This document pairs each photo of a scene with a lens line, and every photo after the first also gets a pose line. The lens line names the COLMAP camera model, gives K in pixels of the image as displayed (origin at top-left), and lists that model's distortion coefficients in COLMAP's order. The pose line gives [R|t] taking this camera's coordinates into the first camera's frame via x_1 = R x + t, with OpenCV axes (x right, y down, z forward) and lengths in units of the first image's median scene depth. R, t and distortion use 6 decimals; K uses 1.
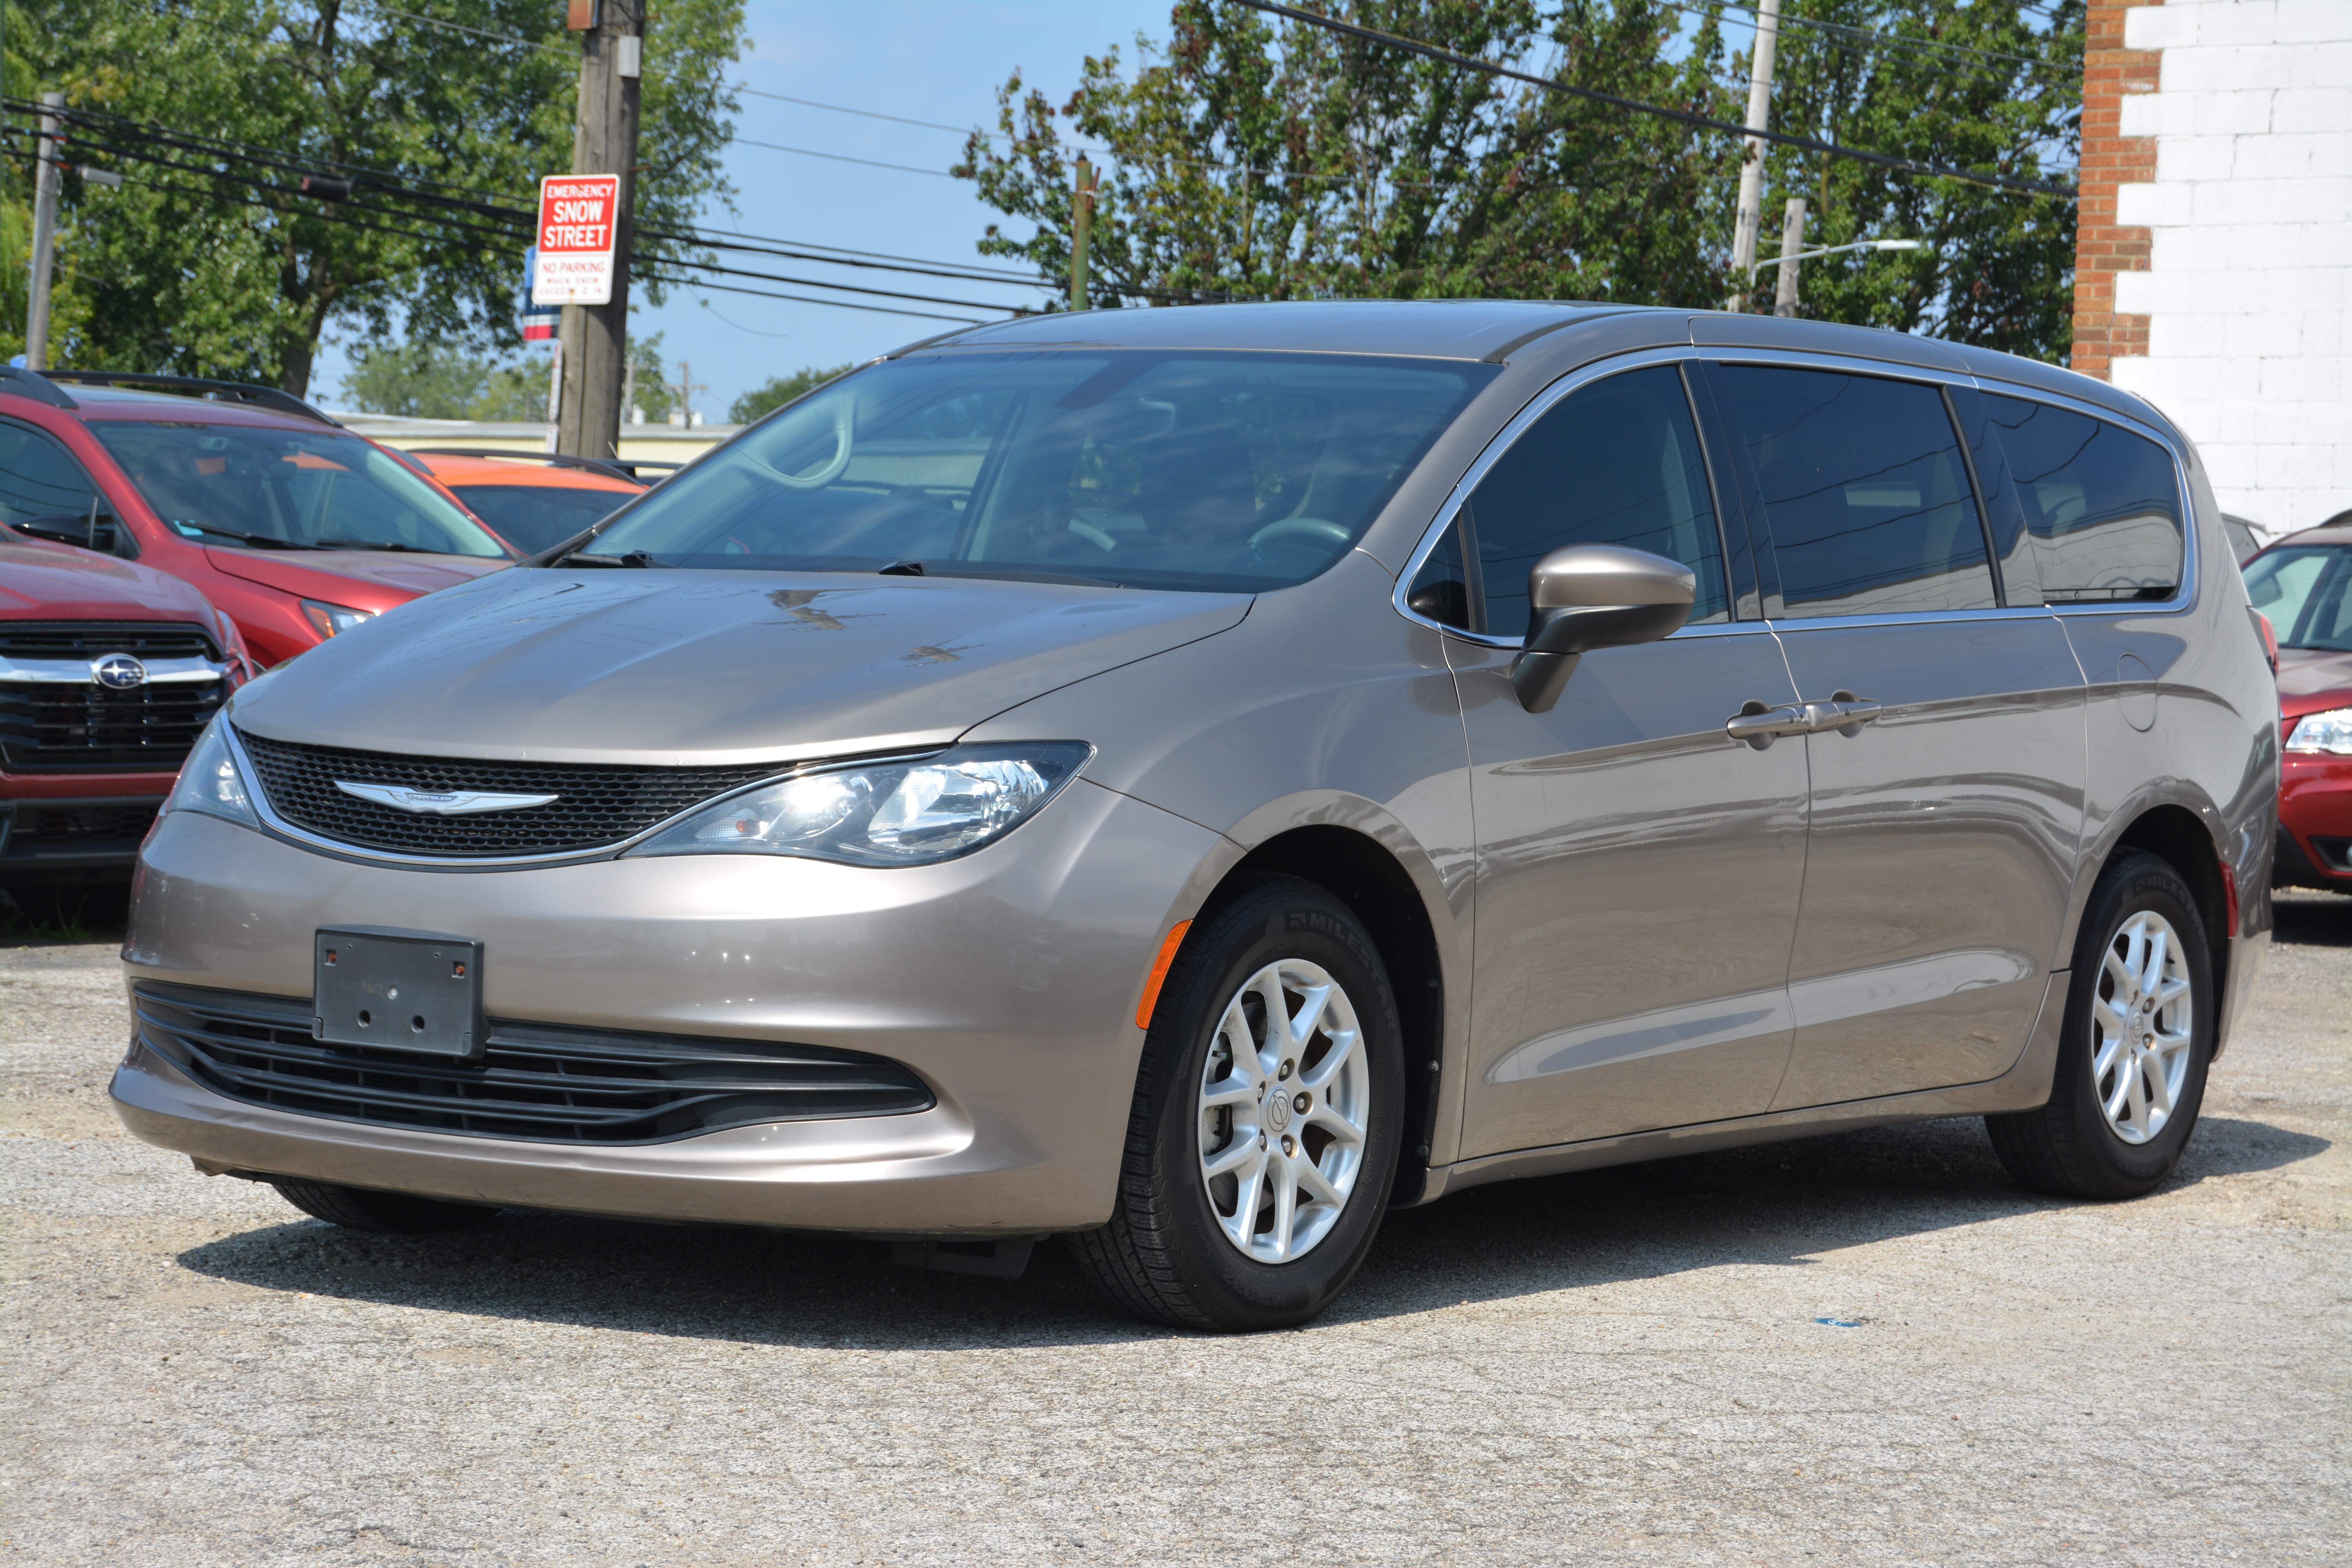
lens RADIAL K [[5393.2, 0, 1176.0], [0, 5393.2, 784.0], [0, 0, 1]] dist [-0.003970, -0.282908]
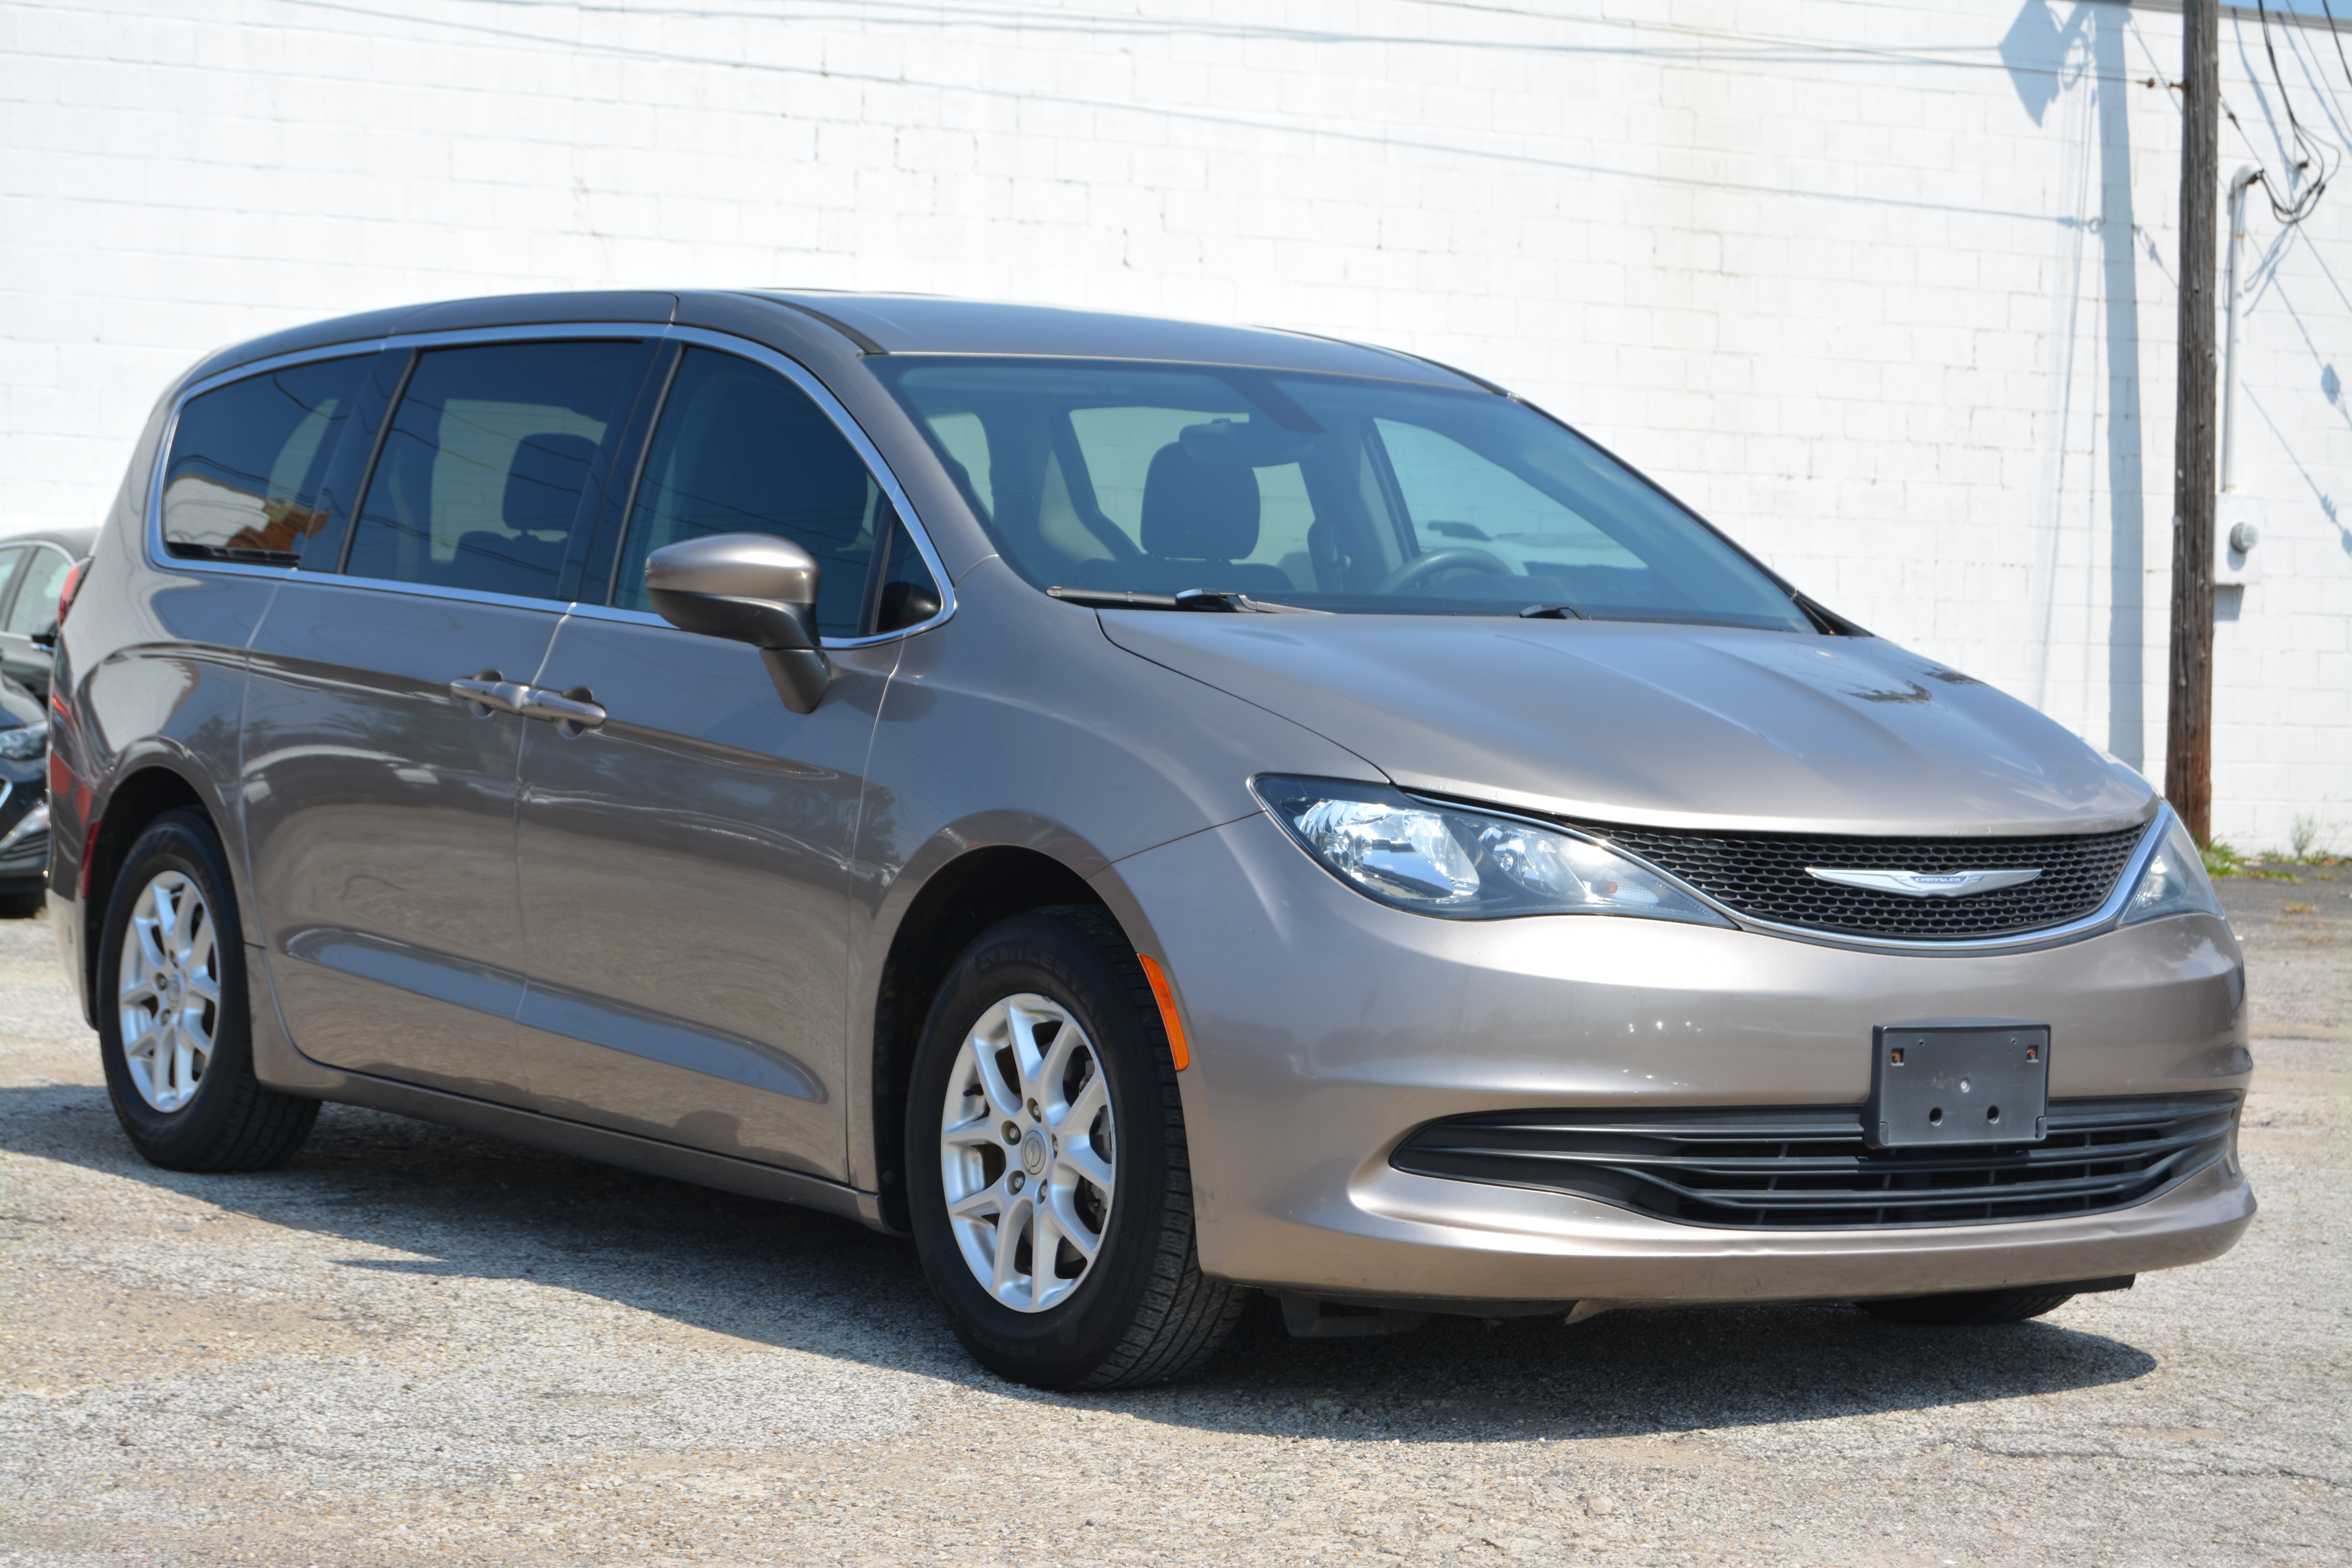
lens RADIAL K [[5393.2, 0, 1176.0], [0, 5393.2, 784.0], [0, 0, 1]] dist [-0.003970, -0.282908]
pose [[0.347939, -0.051936, 0.936078, -1.060330], [0.012529, 0.998633, 0.050749, -0.063561], [-0.937433, -0.005930, 0.348114, 0.777546]]
